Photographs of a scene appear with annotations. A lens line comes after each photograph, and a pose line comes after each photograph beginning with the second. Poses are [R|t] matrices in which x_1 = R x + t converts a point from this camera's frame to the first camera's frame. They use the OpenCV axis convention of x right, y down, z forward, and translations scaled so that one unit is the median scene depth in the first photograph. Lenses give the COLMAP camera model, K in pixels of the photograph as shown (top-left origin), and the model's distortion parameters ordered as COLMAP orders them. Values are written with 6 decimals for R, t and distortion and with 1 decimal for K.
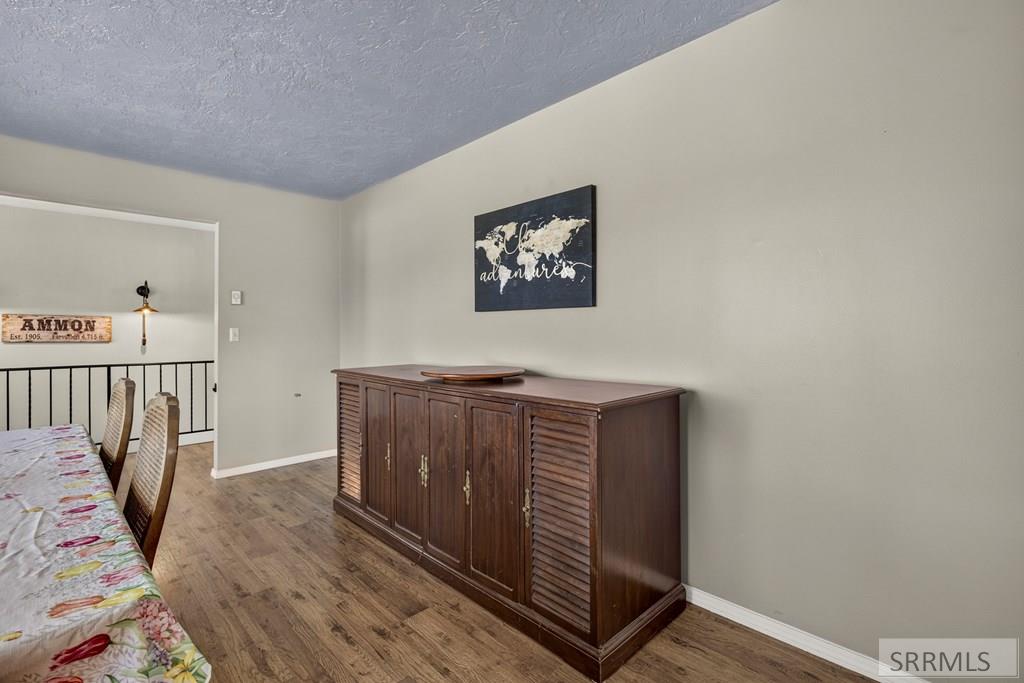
lens RADIAL K [[470.8, 0, 509.0], [0, 470.8, 330.7], [0, 0, 1]] dist [-0.002708, -0.000448]
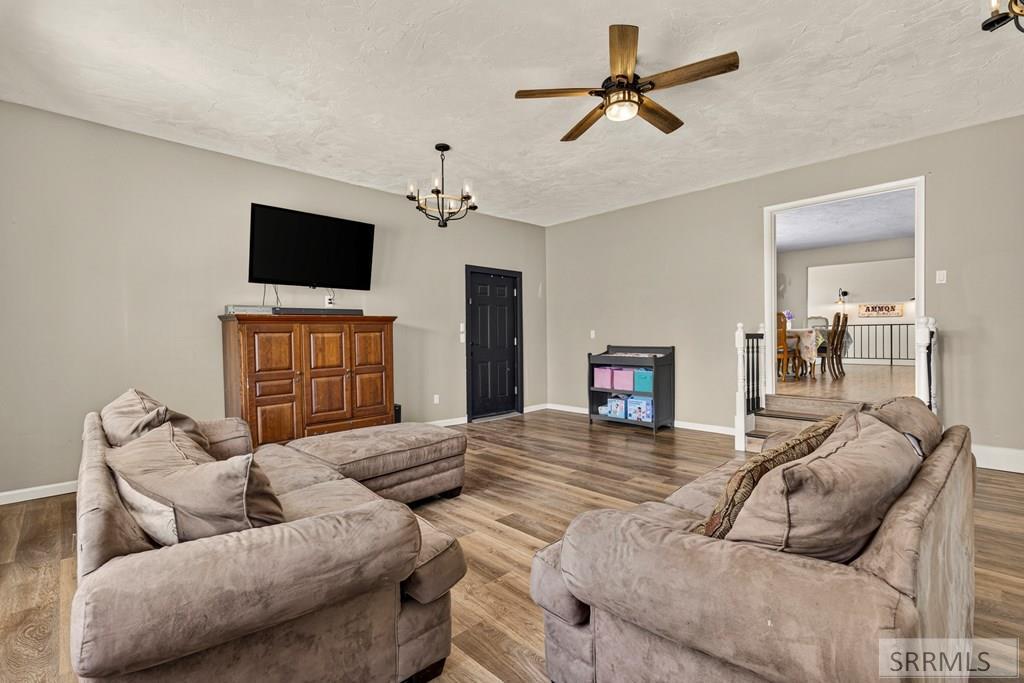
lens RADIAL K [[468.3, 0, 522.8], [0, 468.3, 350.5], [0, 0, 1]] dist [-0.014115, -0.000600]
pose [[0.020457, 0.028857, -0.999374, 2.011883], [0.012715, 0.999495, 0.029121, 0.166356], [0.999710, -0.013303, 0.020080, -1.224098]]
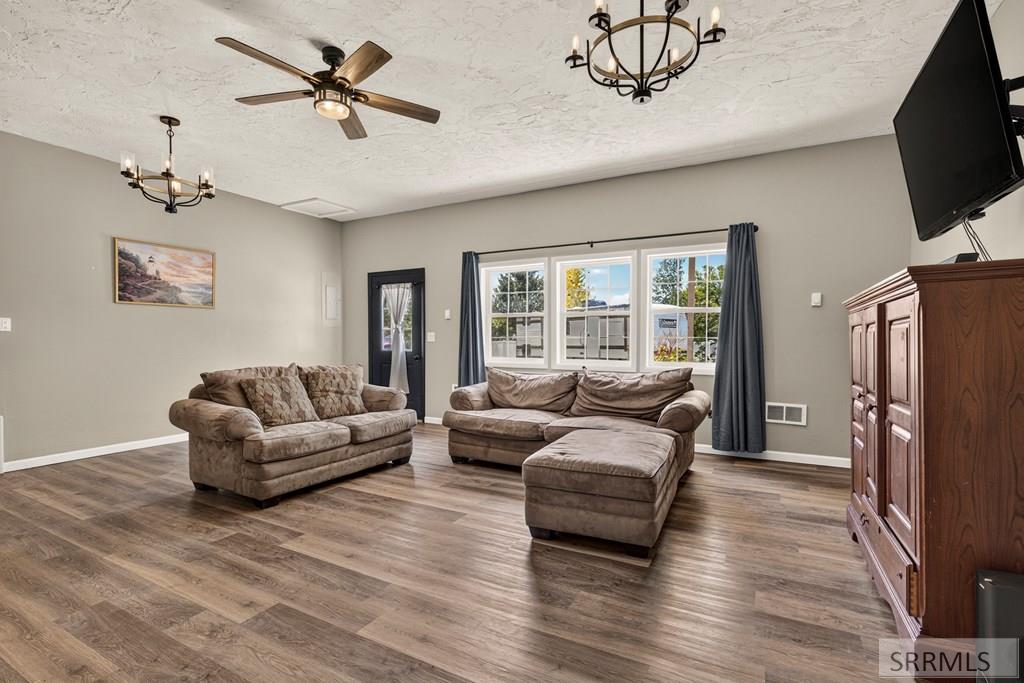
lens RADIAL K [[470.8, 0, 509.7], [0, 470.8, 340.3], [0, 0, 1]] dist [-0.002708, -0.000448]
pose [[-0.293441, -0.005568, 0.955961, -0.016917], [0.000029, 0.999983, 0.005833, 0.169860], [-0.955977, 0.001739, -0.293436, -1.051390]]
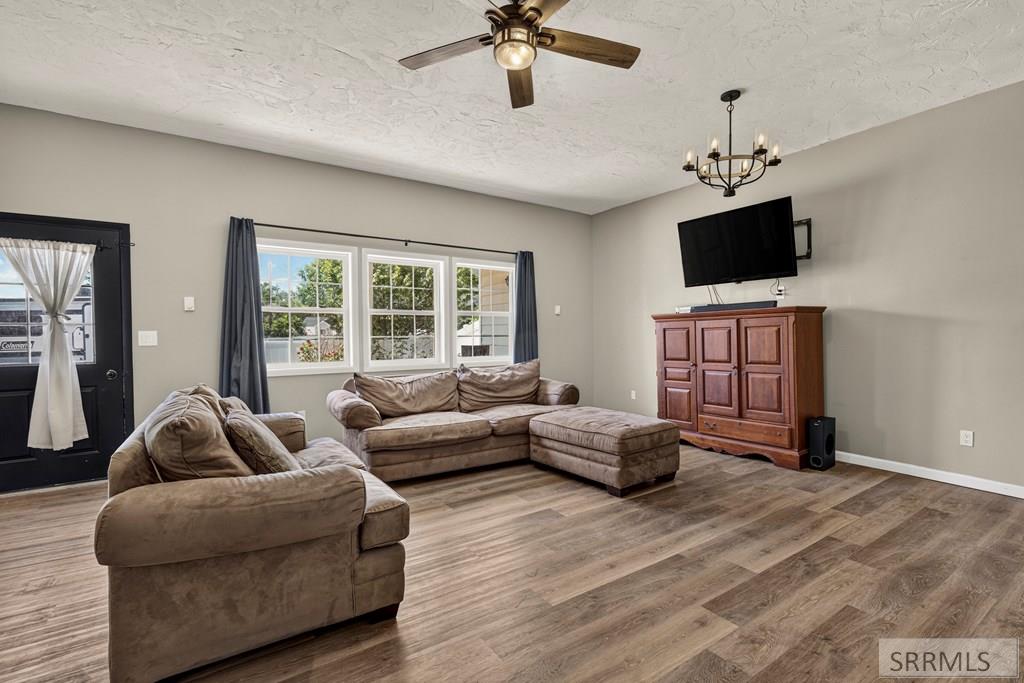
lens RADIAL K [[470.8, 0, 509.5], [0, 470.8, 337.7], [0, 0, 1]] dist [-0.002708, -0.000448]
pose [[-0.983118, 0.004804, 0.182907, 0.901683], [0.006024, 0.999963, 0.006116, 0.164894], [-0.182871, 0.007115, -0.983111, -0.198148]]
